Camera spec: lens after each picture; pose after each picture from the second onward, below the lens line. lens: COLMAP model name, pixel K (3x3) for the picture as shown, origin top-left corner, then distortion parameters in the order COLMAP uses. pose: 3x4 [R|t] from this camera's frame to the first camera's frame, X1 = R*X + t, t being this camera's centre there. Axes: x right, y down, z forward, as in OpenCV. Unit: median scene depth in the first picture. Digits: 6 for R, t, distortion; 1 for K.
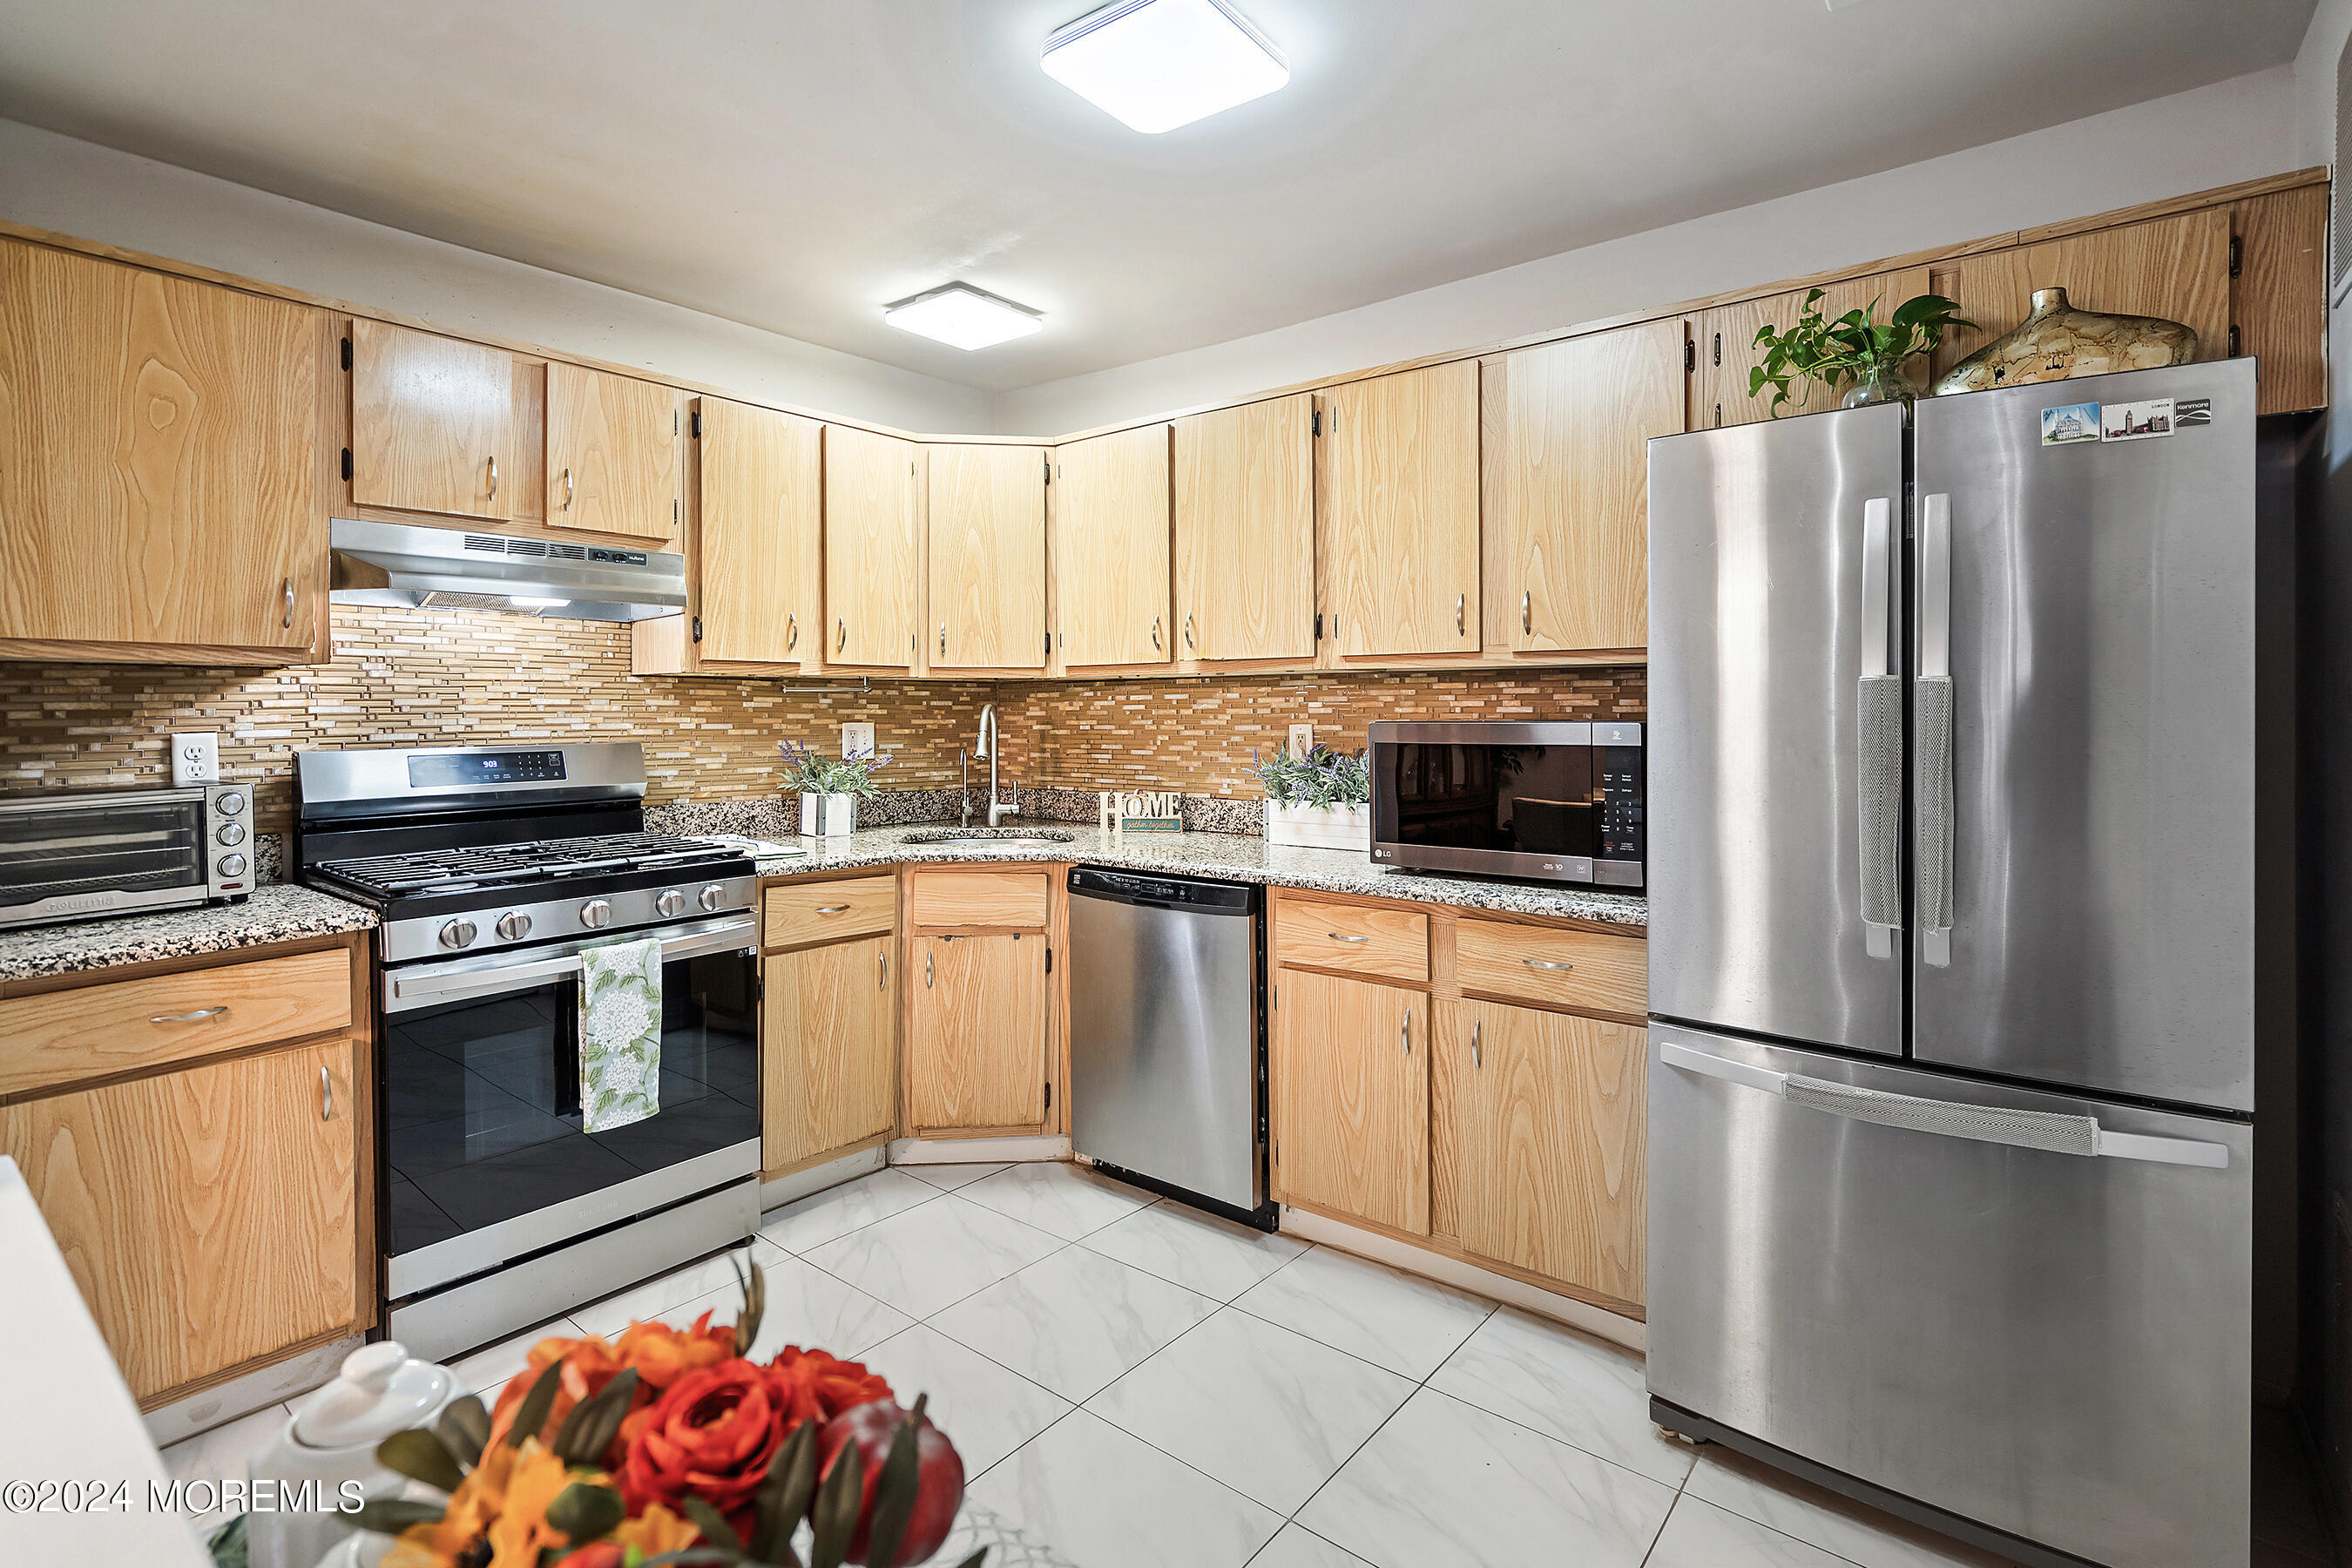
lens RADIAL K [[1116.5, 0, 1168.9], [0, 1116.5, 709.7], [0, 0, 1]] dist [-0.004928, 0.000890]
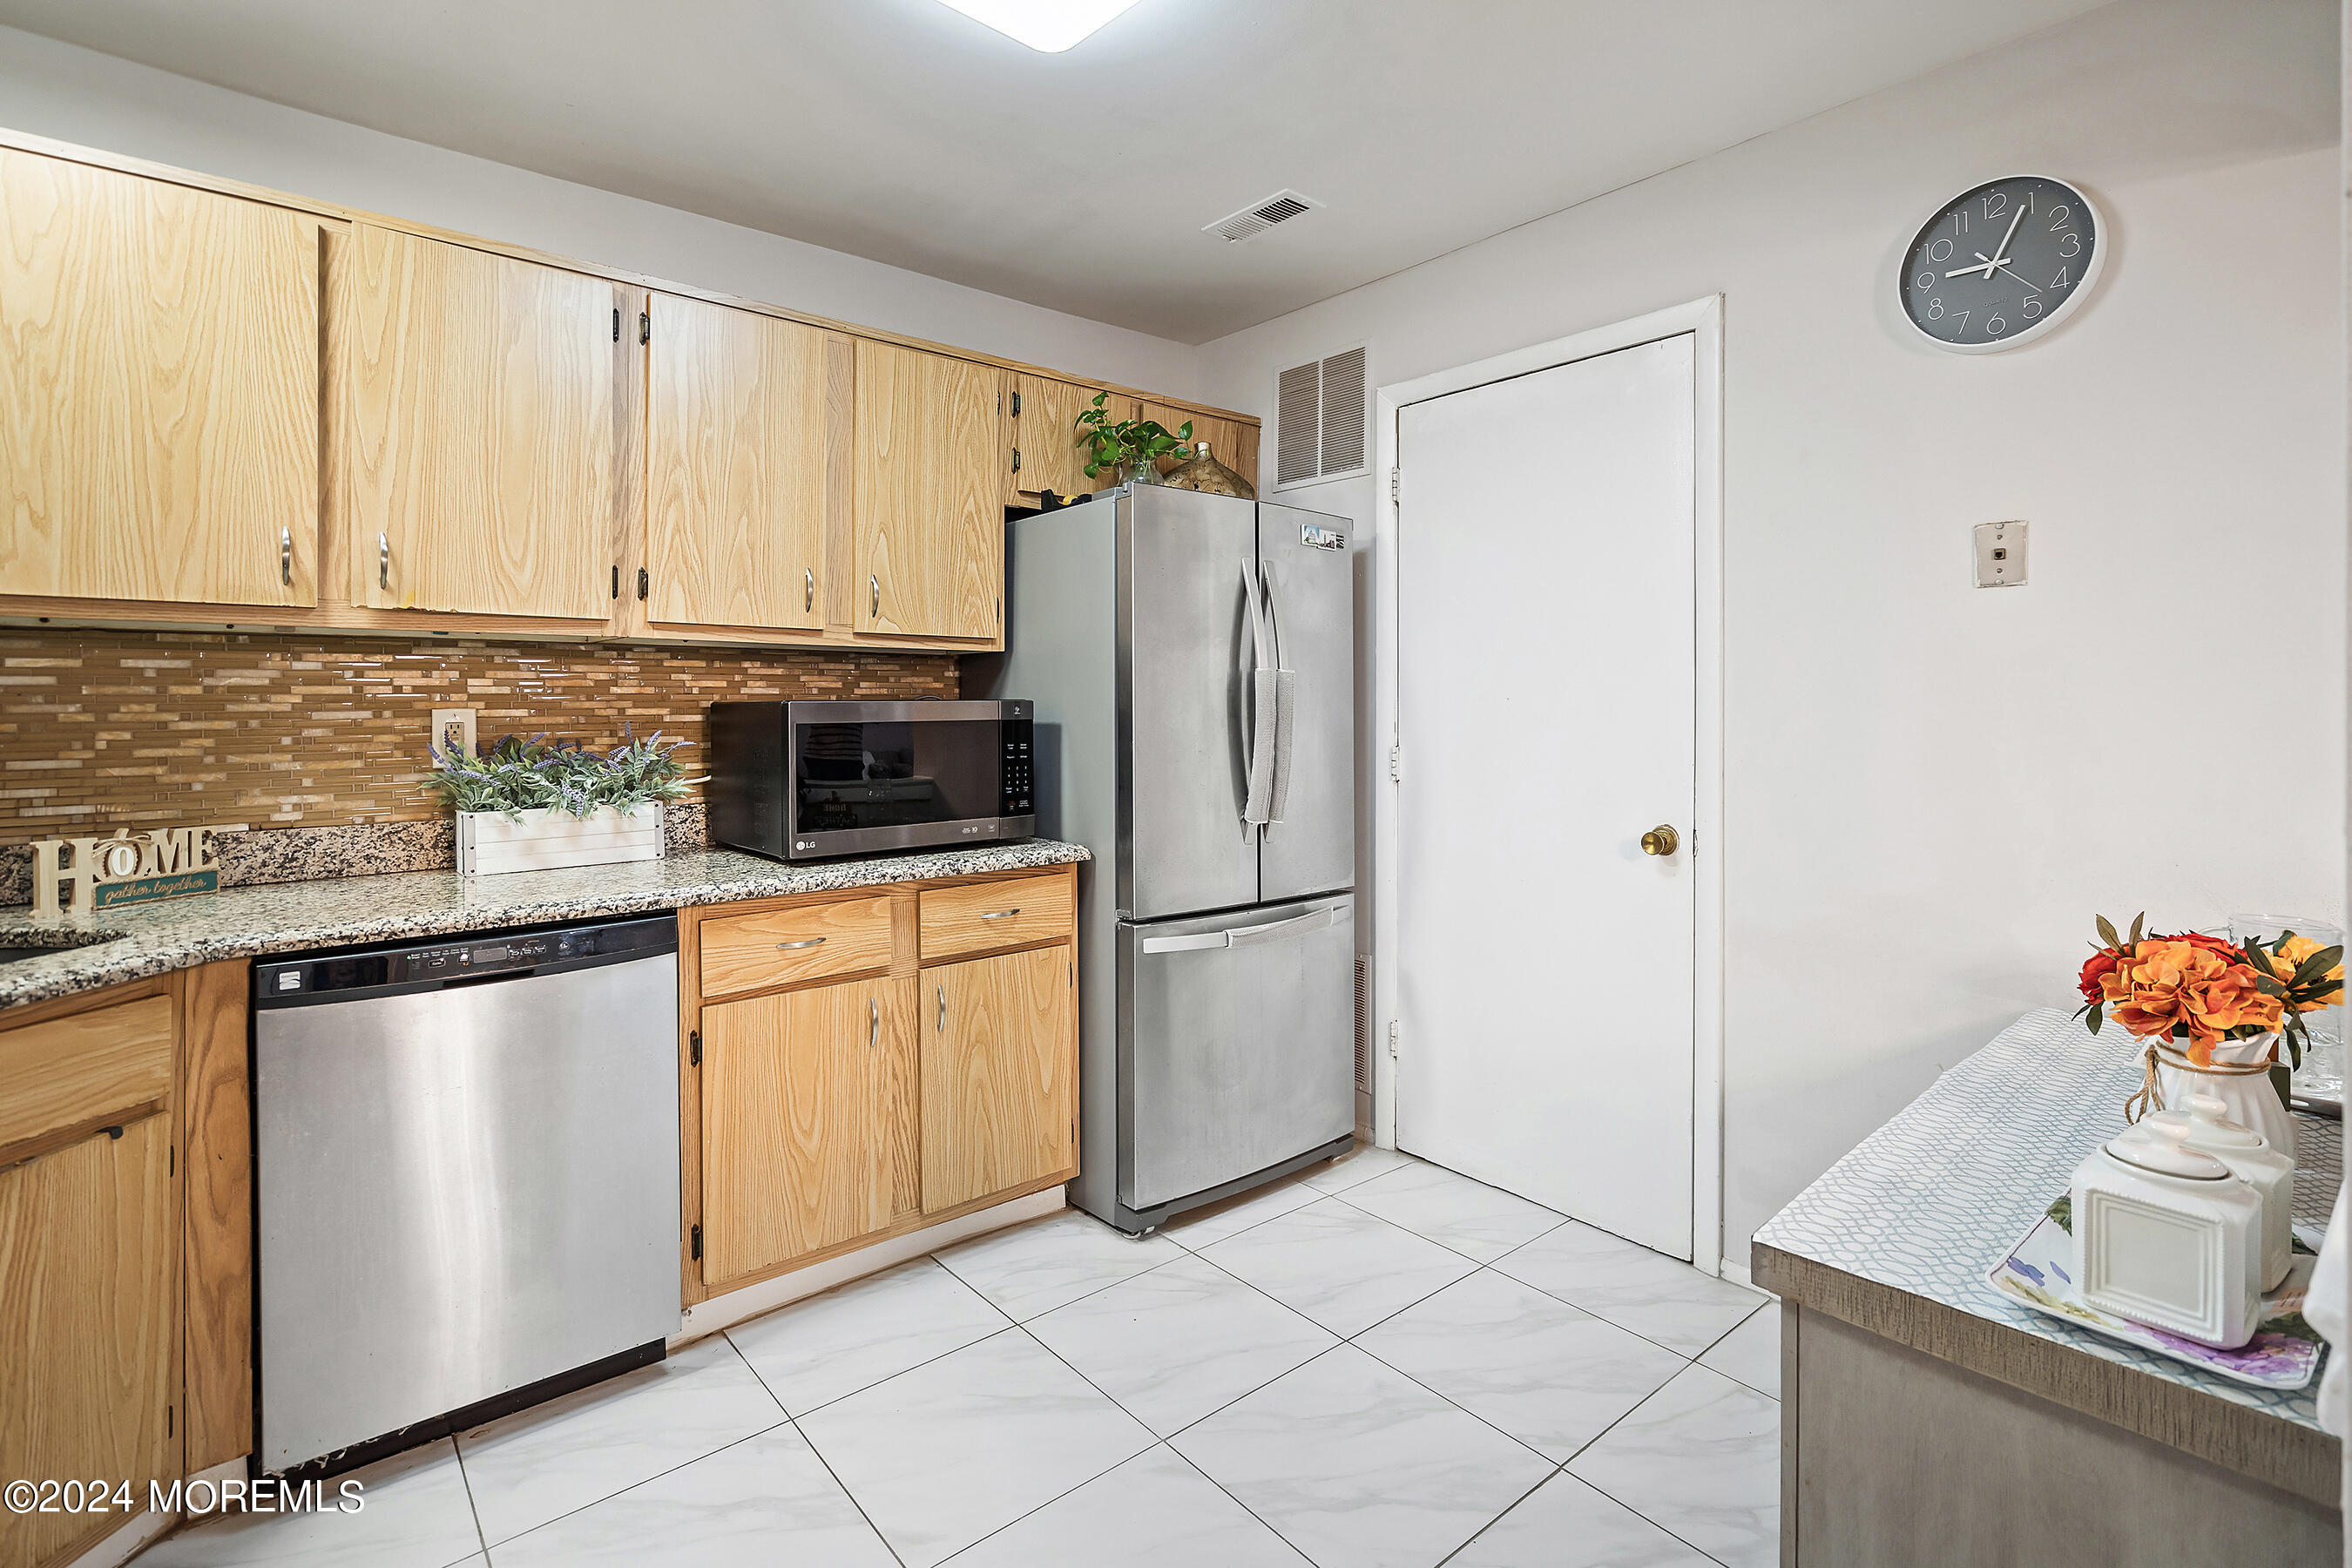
lens RADIAL K [[1092.9, 0, 1174.1], [0, 1092.9, 700.8], [0, 0, 1]] dist [-0.006112, 0.003173]
pose [[0.202721, 0.006069, 0.979218, -0.562597], [0.001854, 0.999977, -0.006581, 0.015885], [-0.979235, 0.003149, 0.202705, 0.477304]]
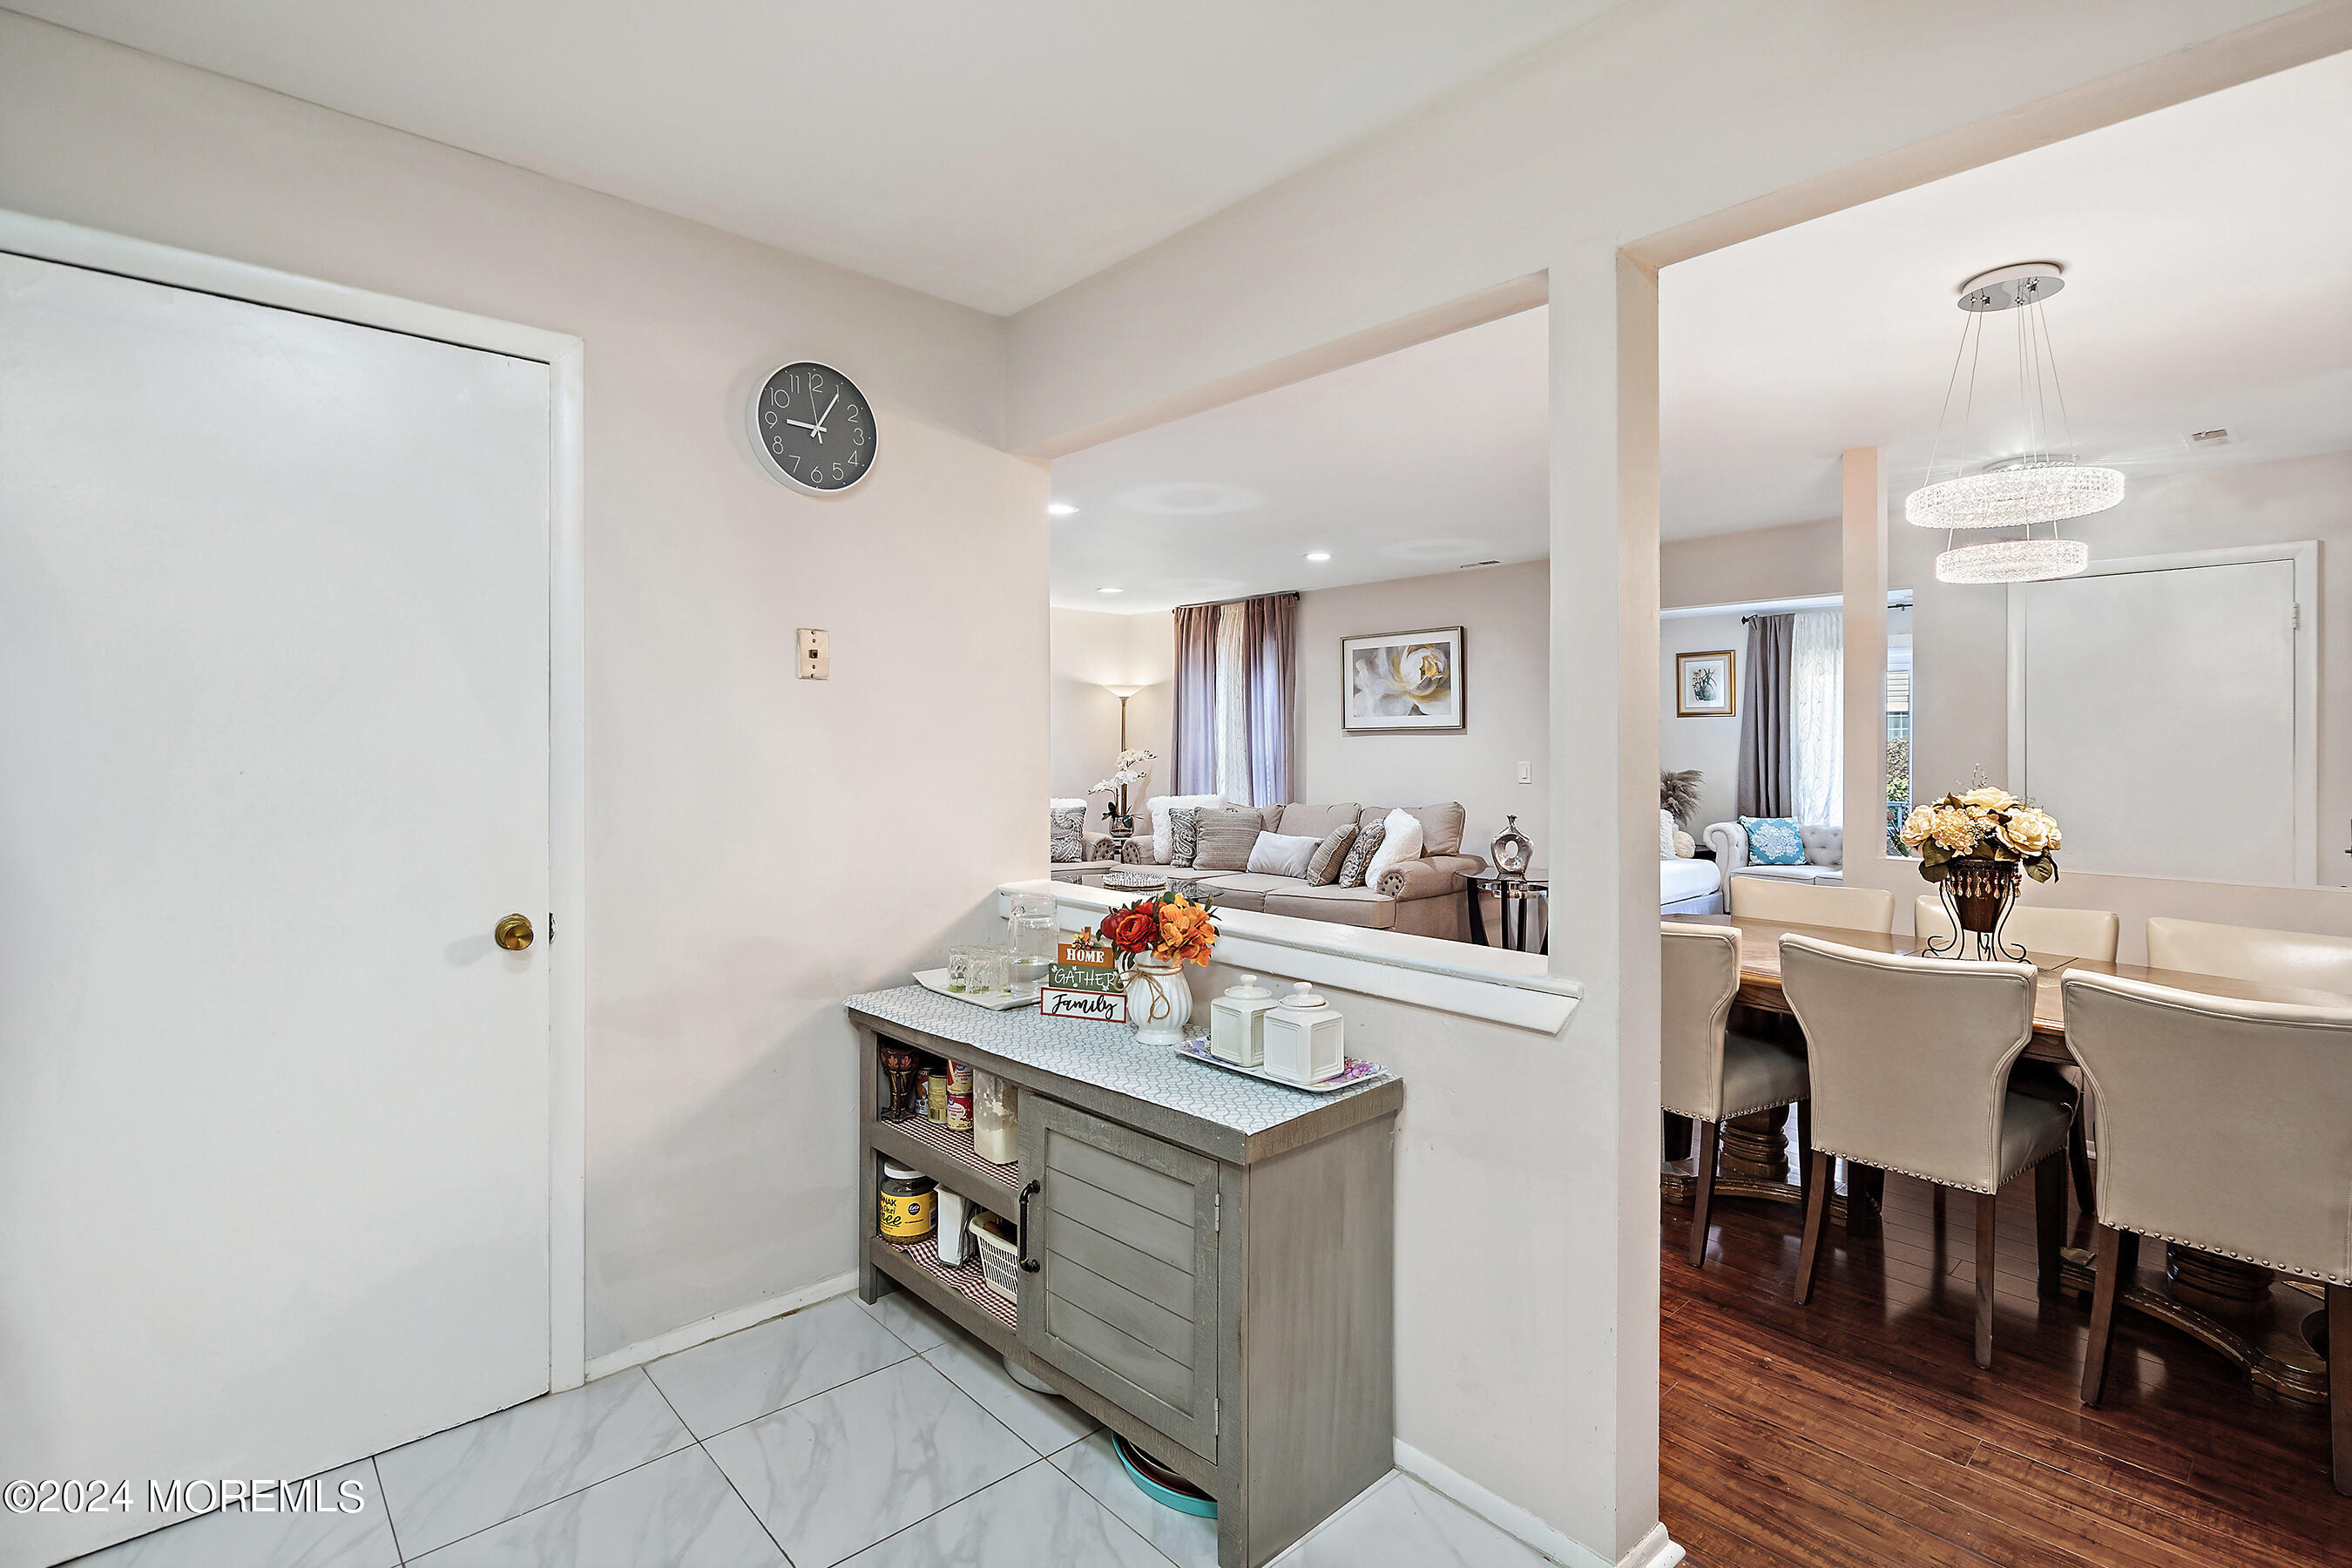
lens RADIAL K [[1092.9, 0, 1155.0], [0, 1092.9, 716.7], [0, 0, 1]] dist [-0.006112, 0.003173]
pose [[-0.988119, 0.005691, 0.153585, -0.185804], [0.002548, 0.999783, -0.020653, -0.010687], [-0.153669, -0.020016, -0.987920, 0.948632]]
